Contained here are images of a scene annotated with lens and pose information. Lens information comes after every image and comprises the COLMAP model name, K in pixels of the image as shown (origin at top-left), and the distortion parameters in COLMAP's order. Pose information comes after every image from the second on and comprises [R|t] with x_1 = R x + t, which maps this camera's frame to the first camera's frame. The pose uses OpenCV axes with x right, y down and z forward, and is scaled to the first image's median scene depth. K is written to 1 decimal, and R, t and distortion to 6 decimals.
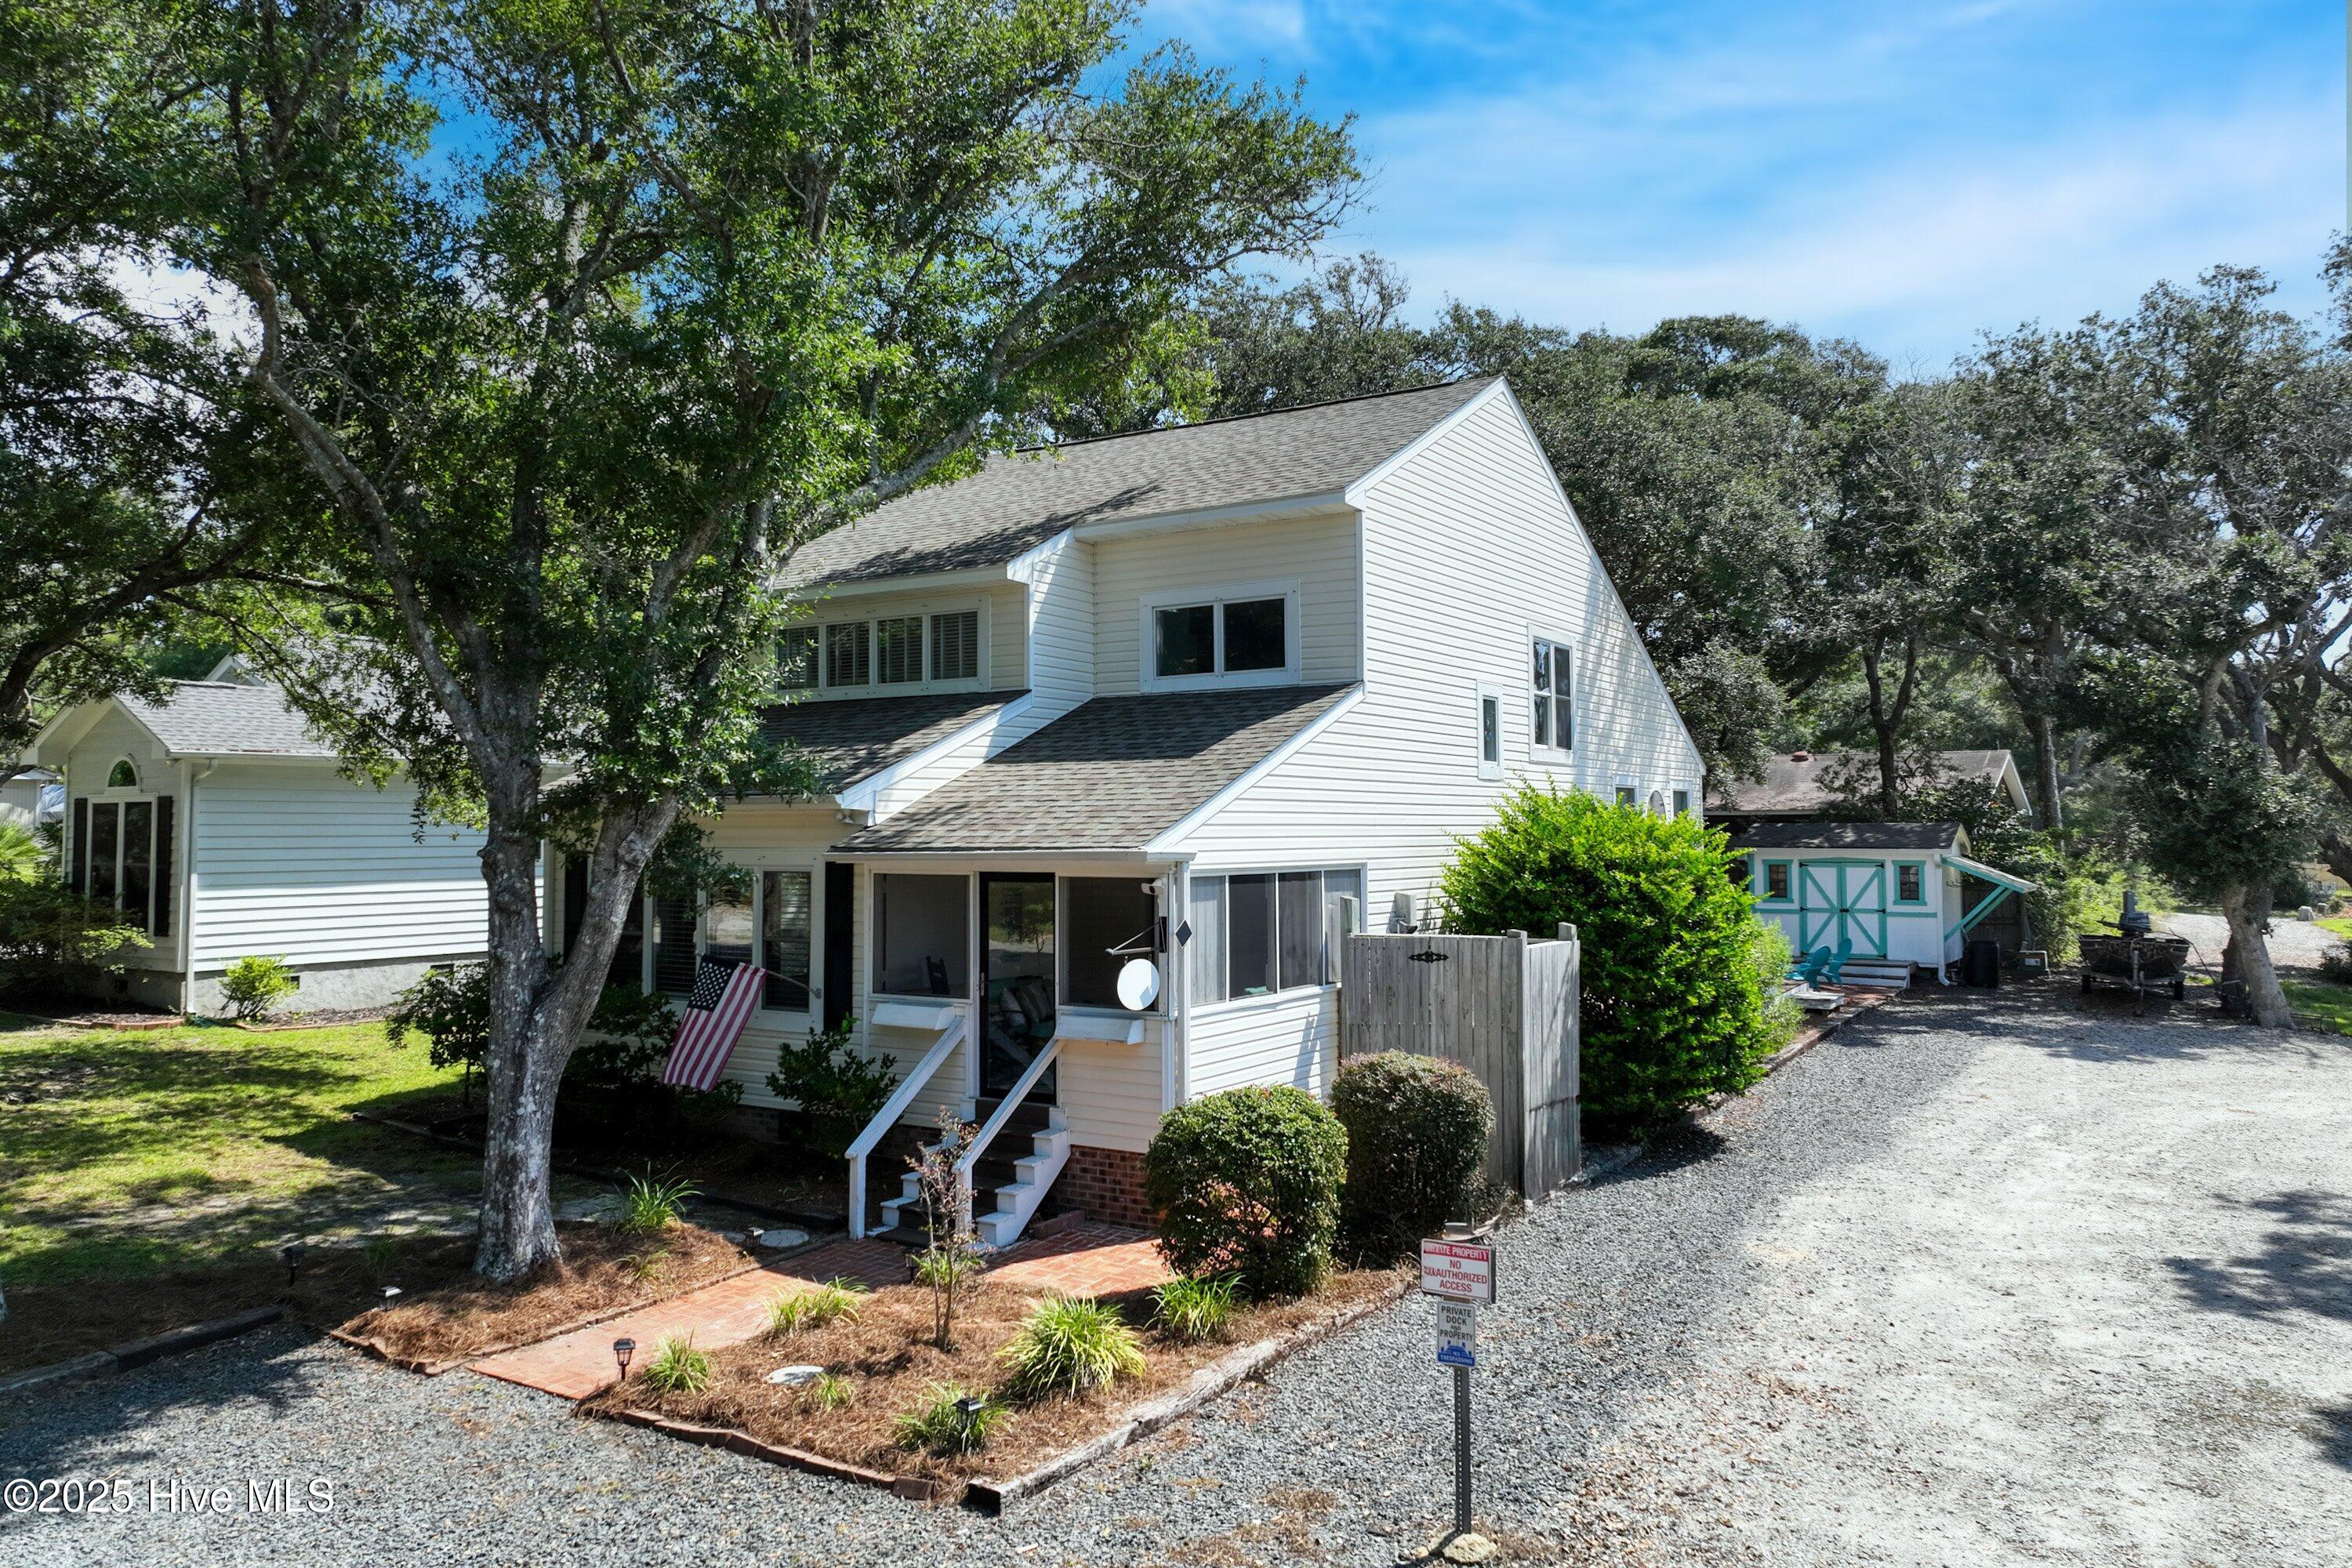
lens RADIAL K [[1655.2, 0, 1174.7], [0, 1655.2, 758.6], [0, 0, 1]] dist [0.014831, 0.001915]
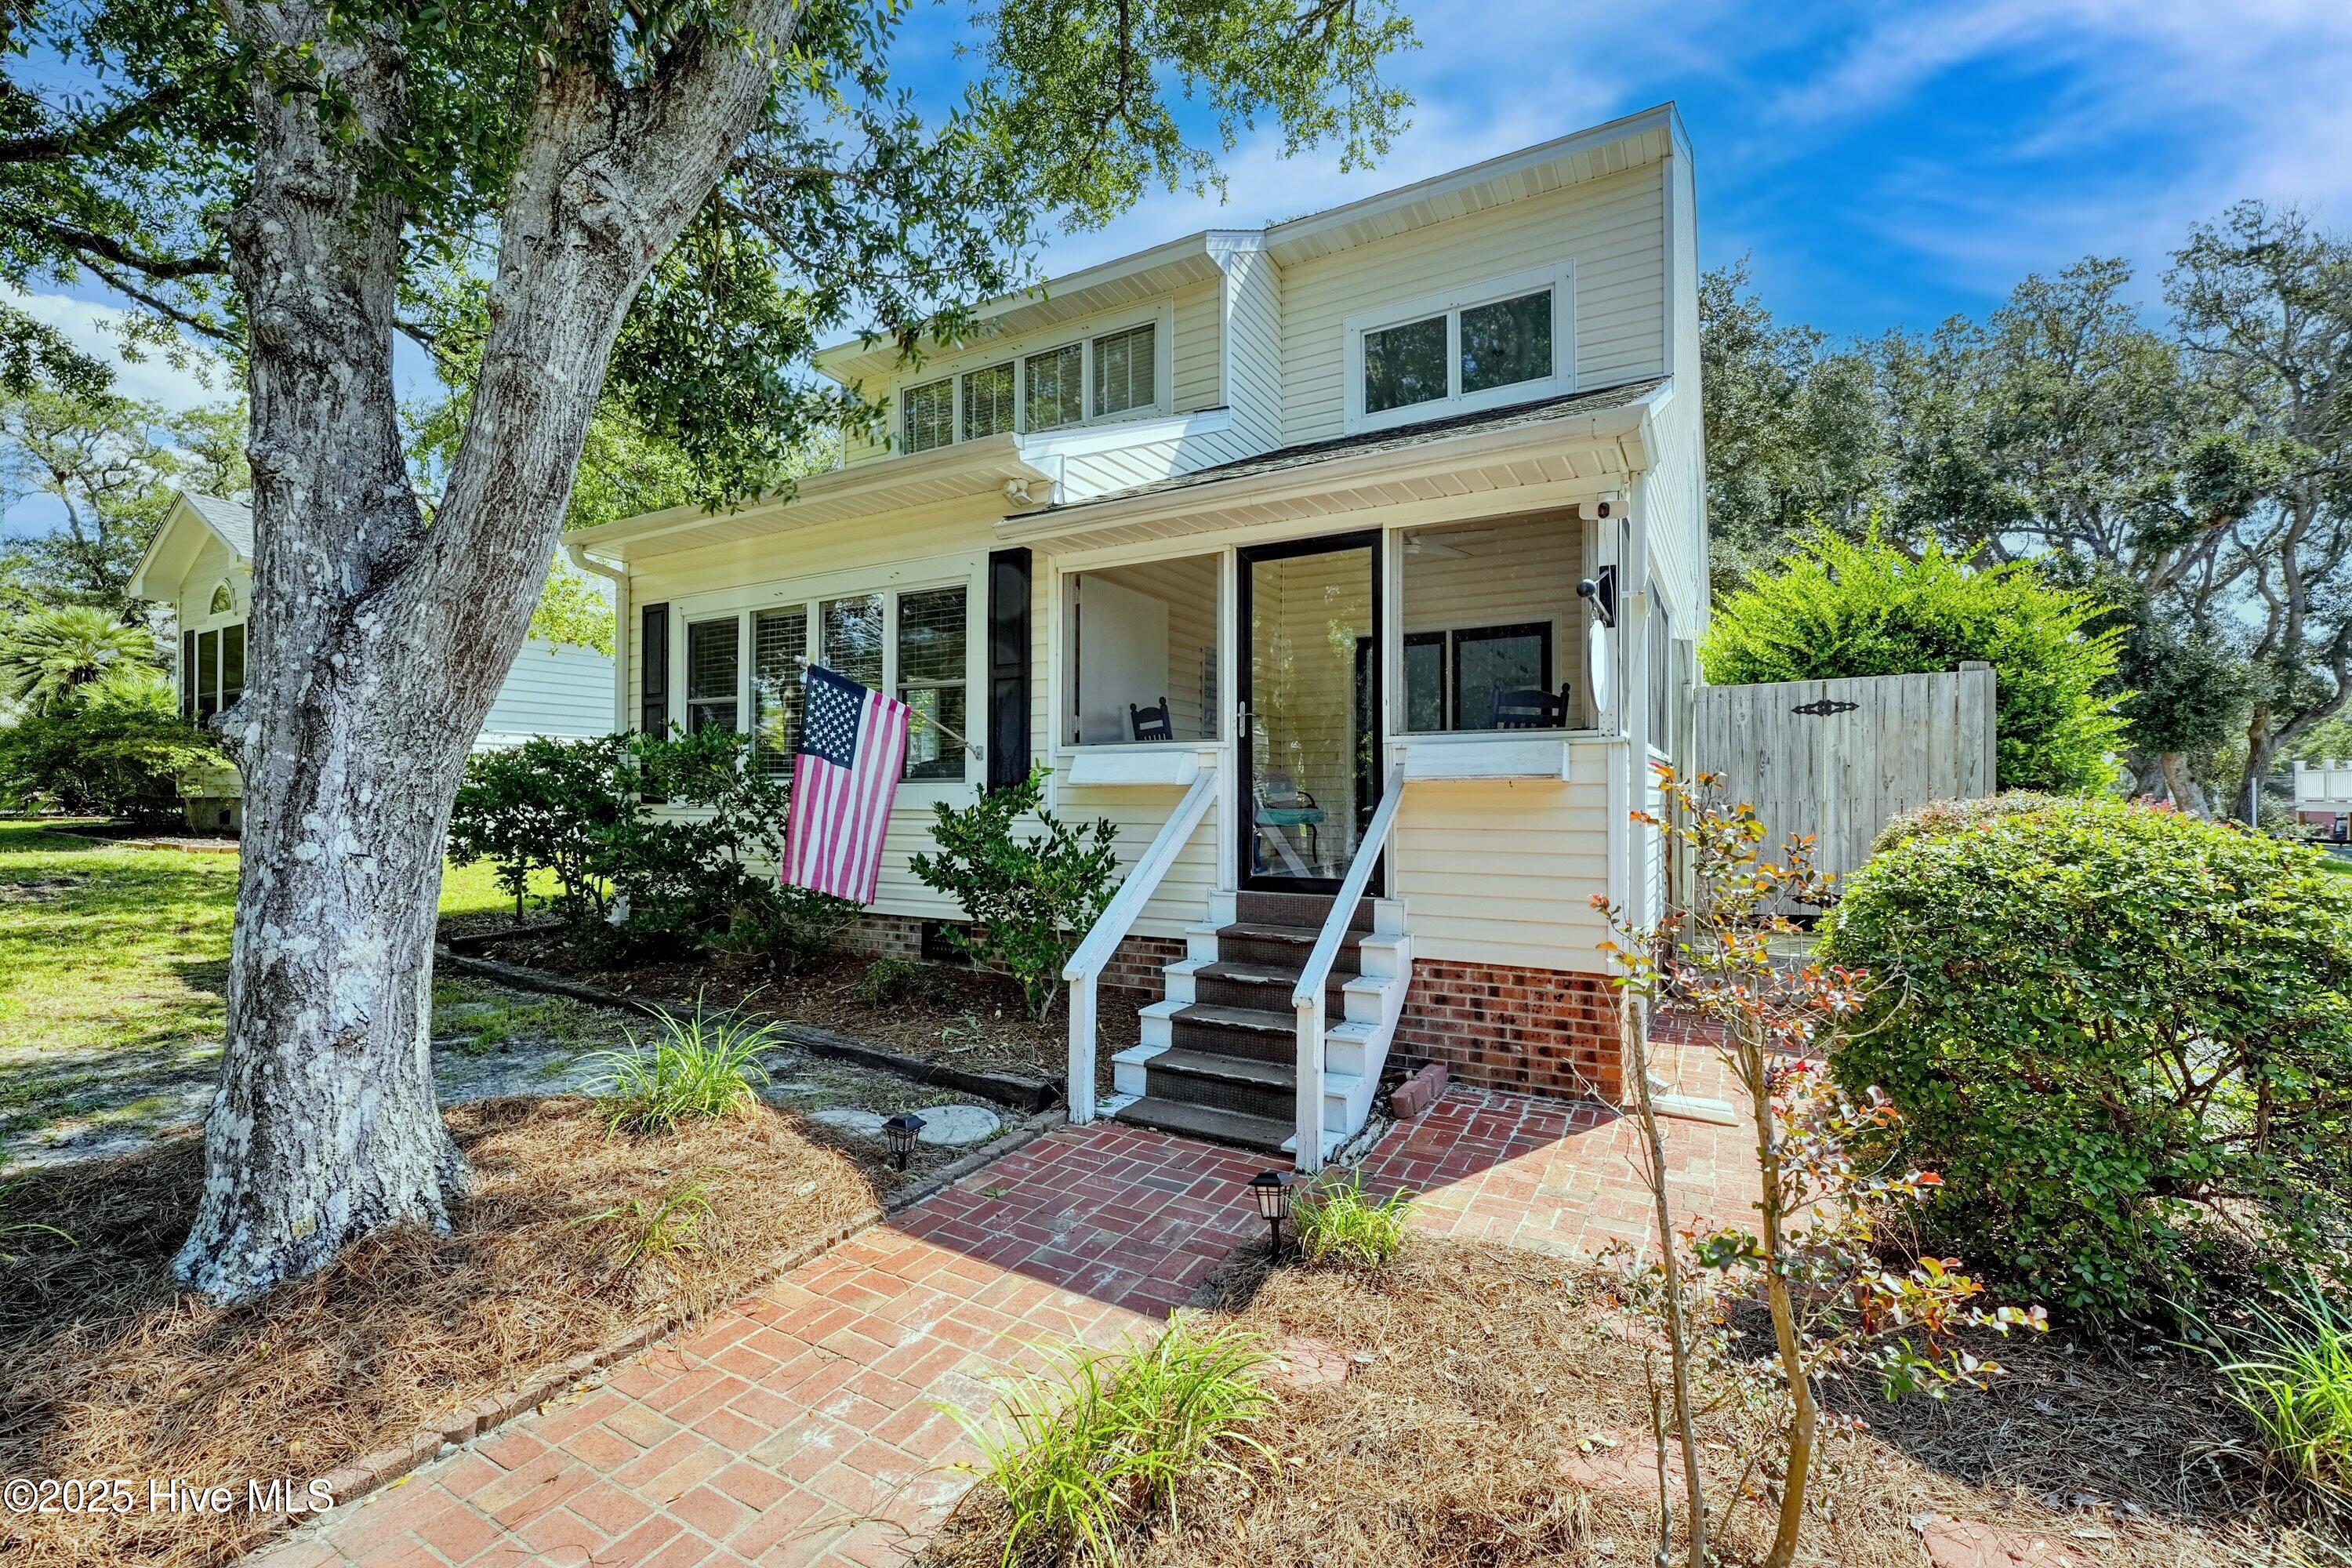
lens RADIAL K [[996.4, 0, 1167.4], [0, 996.4, 794.9], [0, 0, 1]] dist [-0.001746, -0.000014]
pose [[0.998915, 0.005086, 0.046301, -0.166863], [-0.006935, 0.999182, 0.039847, 0.153372], [-0.046060, -0.040125, 0.998132, 0.618363]]
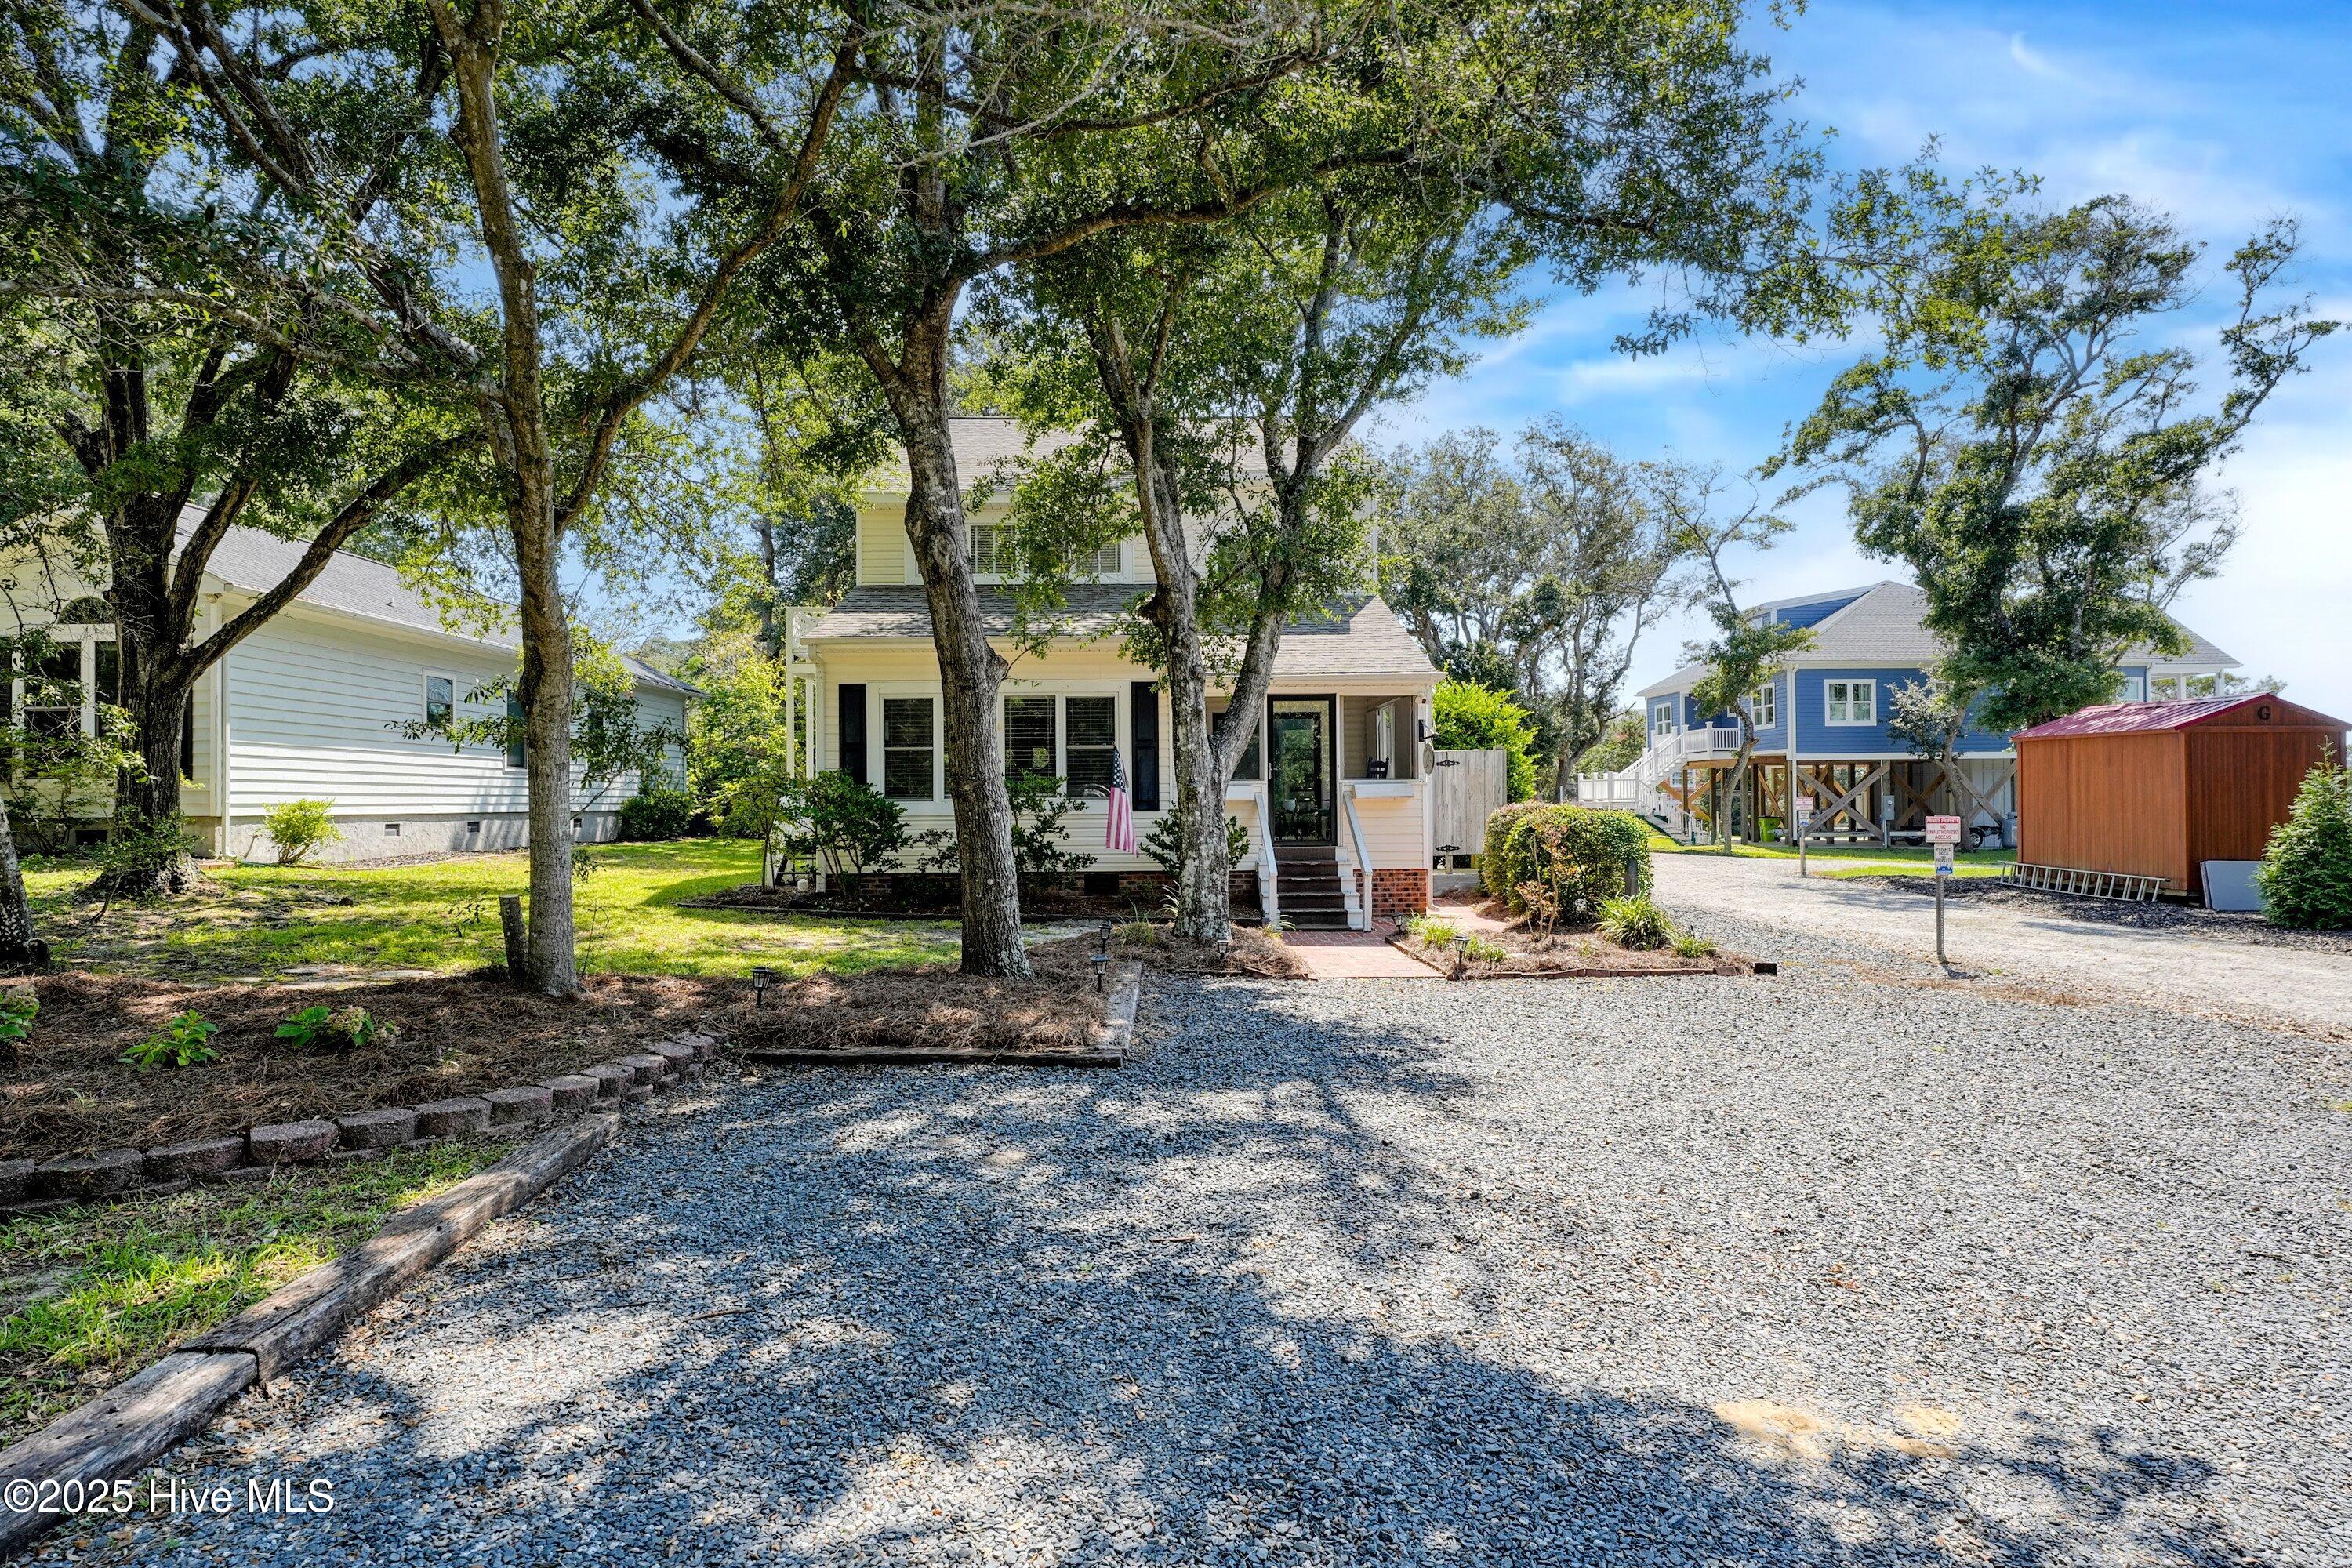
lens RADIAL K [[1250.2, 0, 1177.2], [0, 1250.2, 813.7], [0, 0, 1]] dist [-0.001096, 0.000247]
pose [[0.831051, -0.009706, 0.556111, -0.814251], [-0.017162, 0.998924, 0.043081, 0.130265], [-0.555931, -0.045346, 0.829990, 0.128802]]
